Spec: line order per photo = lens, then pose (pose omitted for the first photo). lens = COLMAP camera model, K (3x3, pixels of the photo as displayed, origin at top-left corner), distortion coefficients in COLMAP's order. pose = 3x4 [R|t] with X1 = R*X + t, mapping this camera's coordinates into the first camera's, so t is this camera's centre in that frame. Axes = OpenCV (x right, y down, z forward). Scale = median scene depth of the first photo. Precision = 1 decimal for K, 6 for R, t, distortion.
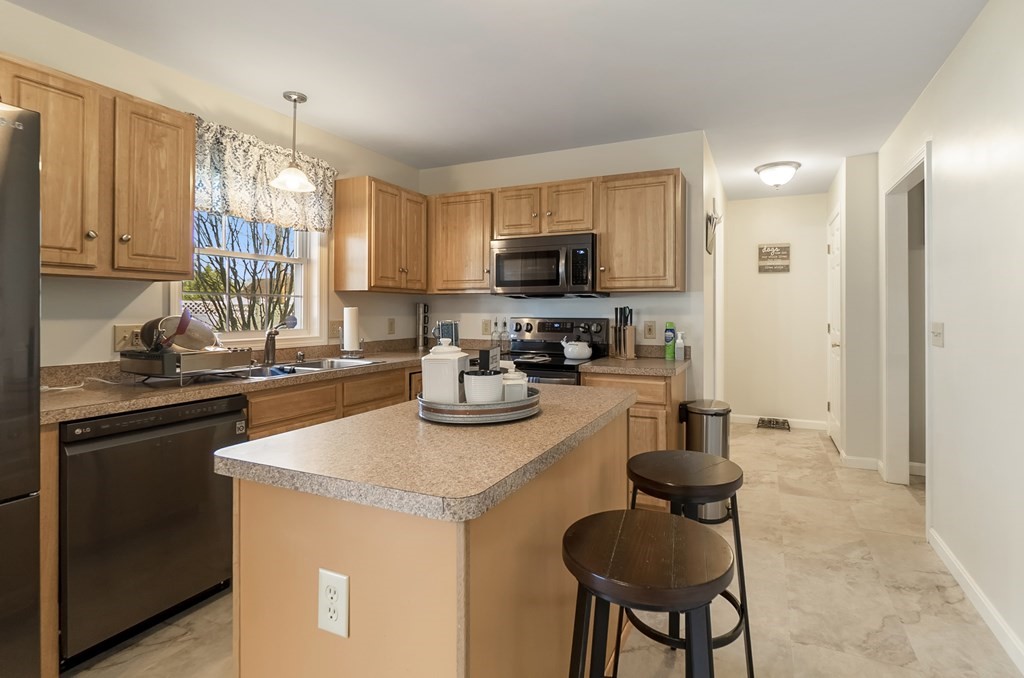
lens RADIAL K [[478.6, 0, 531.9], [0, 478.6, 310.5], [0, 0, 1]] dist [0.000561, -0.000778]
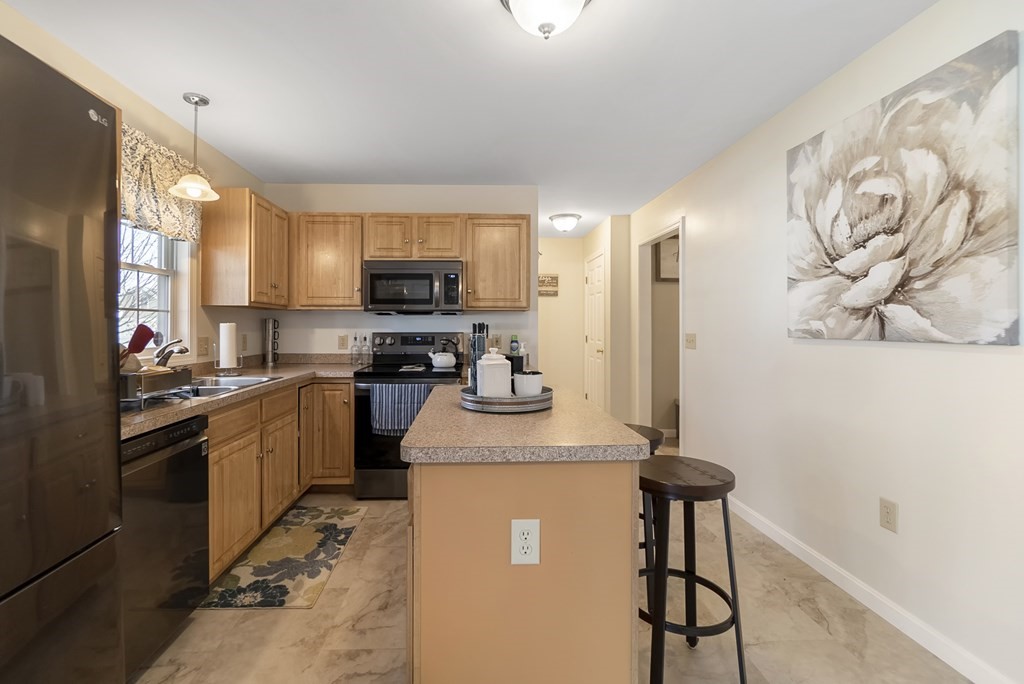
lens RADIAL K [[456.9, 0, 460.6], [0, 456.9, 327.2], [0, 0, 1]] dist [-0.001169, -0.001248]
pose [[0.906274, -0.003263, 0.422677, -0.348637], [0.001916, 0.999992, 0.003612, -0.000634], [-0.422685, -0.002463, 0.906273, -0.028320]]
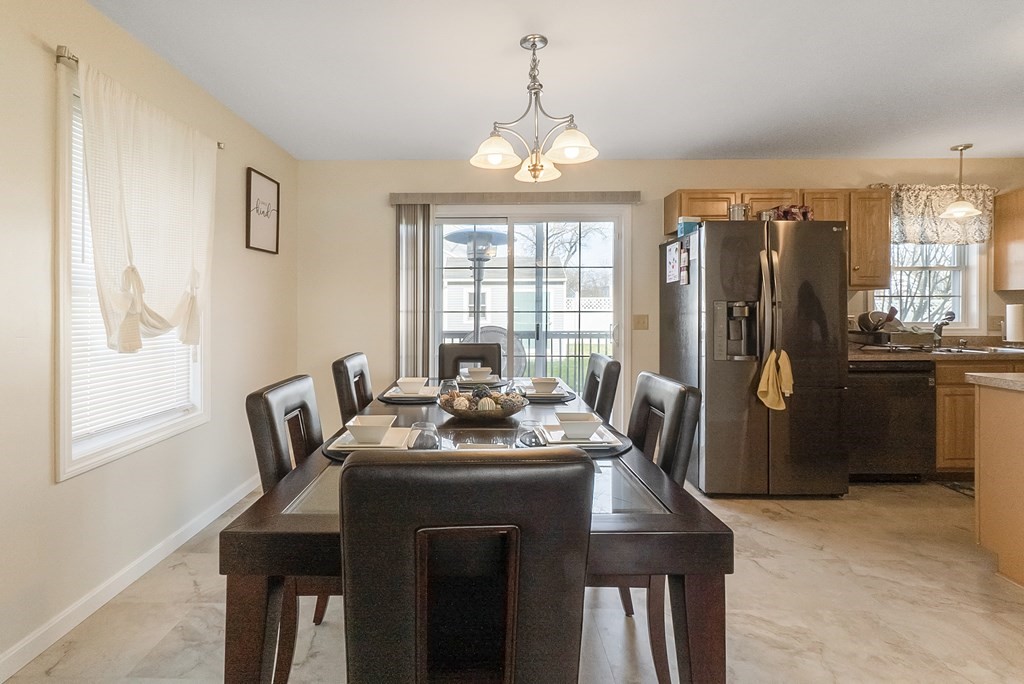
lens RADIAL K [[456.9, 0, 513.5], [0, 456.9, 310.2], [0, 0, 1]] dist [-0.001169, -0.001248]
pose [[0.418062, 0.001534, -0.908417, 0.118246], [0.004040, 0.999986, 0.003548, -0.001656], [0.908410, -0.005153, 0.418050, -0.573940]]
